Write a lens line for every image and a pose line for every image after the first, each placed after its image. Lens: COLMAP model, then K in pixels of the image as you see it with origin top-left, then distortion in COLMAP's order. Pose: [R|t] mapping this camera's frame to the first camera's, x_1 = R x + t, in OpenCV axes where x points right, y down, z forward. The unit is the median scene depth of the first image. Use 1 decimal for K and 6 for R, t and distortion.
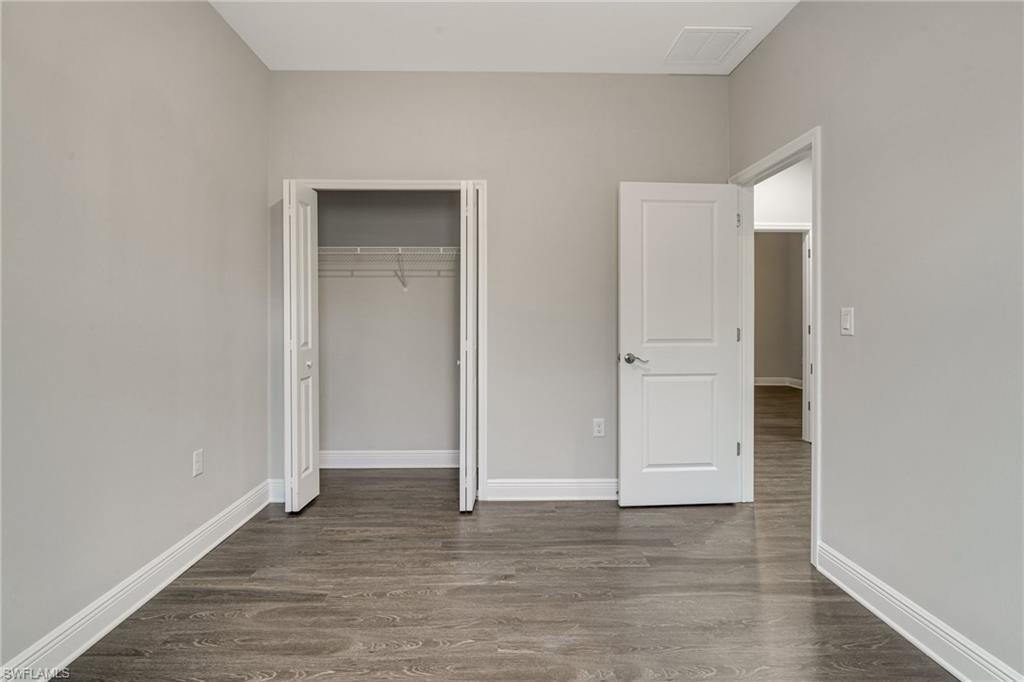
lens RADIAL K [[485.7, 0, 510.3], [0, 485.7, 319.6], [0, 0, 1]] dist [-0.018201, 0.007389]
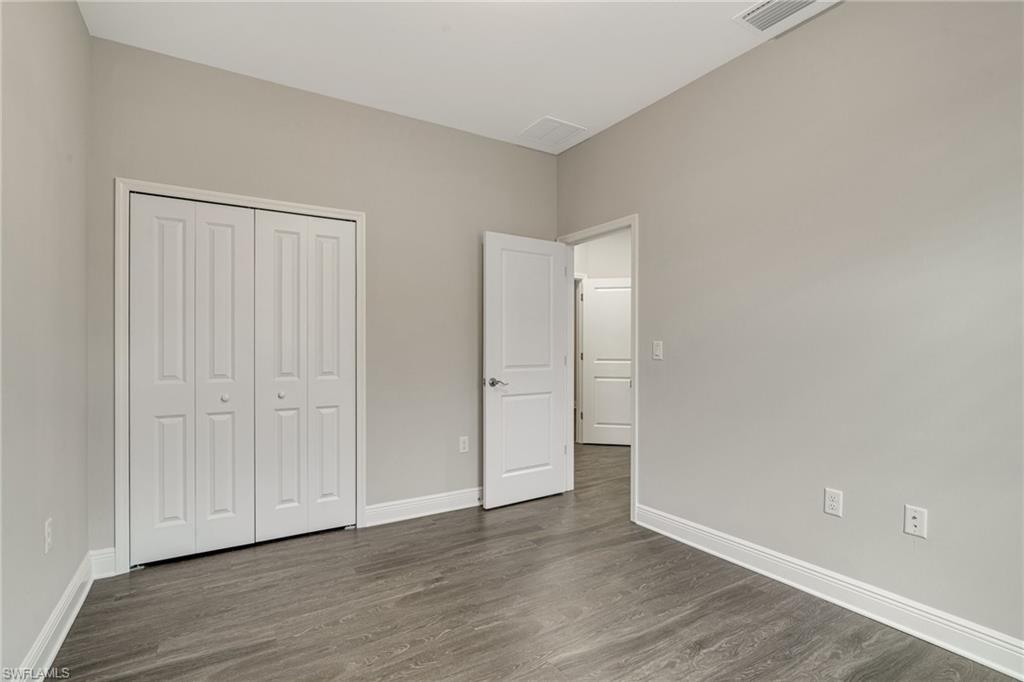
lens RADIAL K [[485.7, 0, 516.9], [0, 485.7, 350.6], [0, 0, 1]] dist [-0.018201, 0.007389]
pose [[0.858666, -0.004730, 0.512514, -0.387623], [0.002141, 0.999982, 0.005641, -0.004044], [-0.512532, -0.003747, 0.858660, -0.050254]]
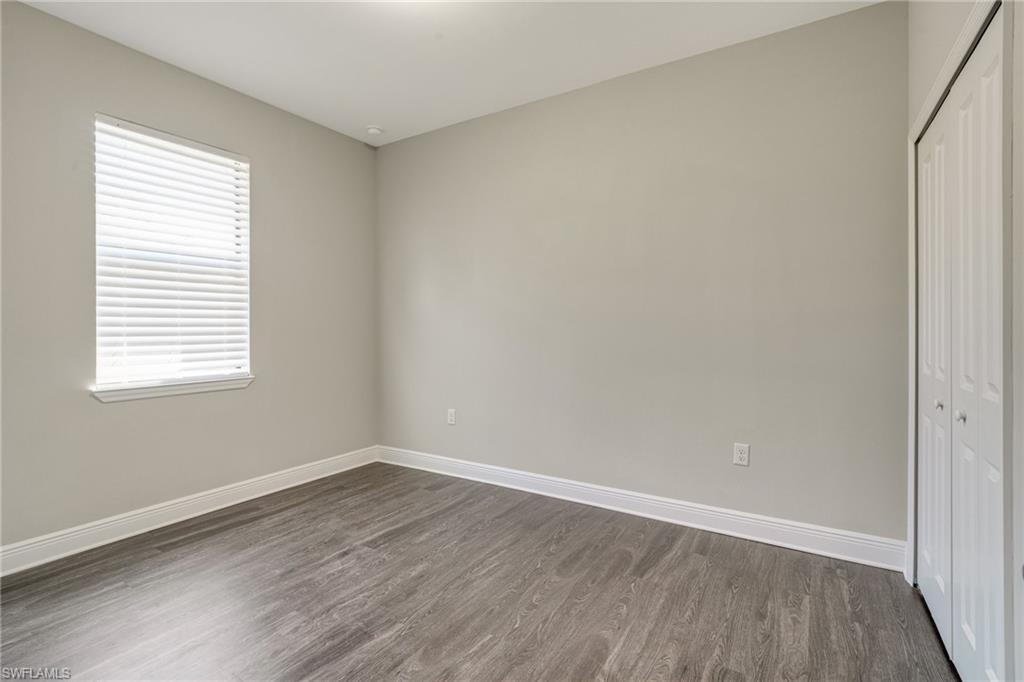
lens RADIAL K [[485.7, 0, 506.7], [0, 485.7, 332.2], [0, 0, 1]] dist [-0.018201, 0.007389]
pose [[-0.568528, 0.003520, -0.822656, 0.602729], [-0.003164, 0.999974, 0.006465, -0.000397], [0.822657, 0.006279, -0.568503, 1.170992]]
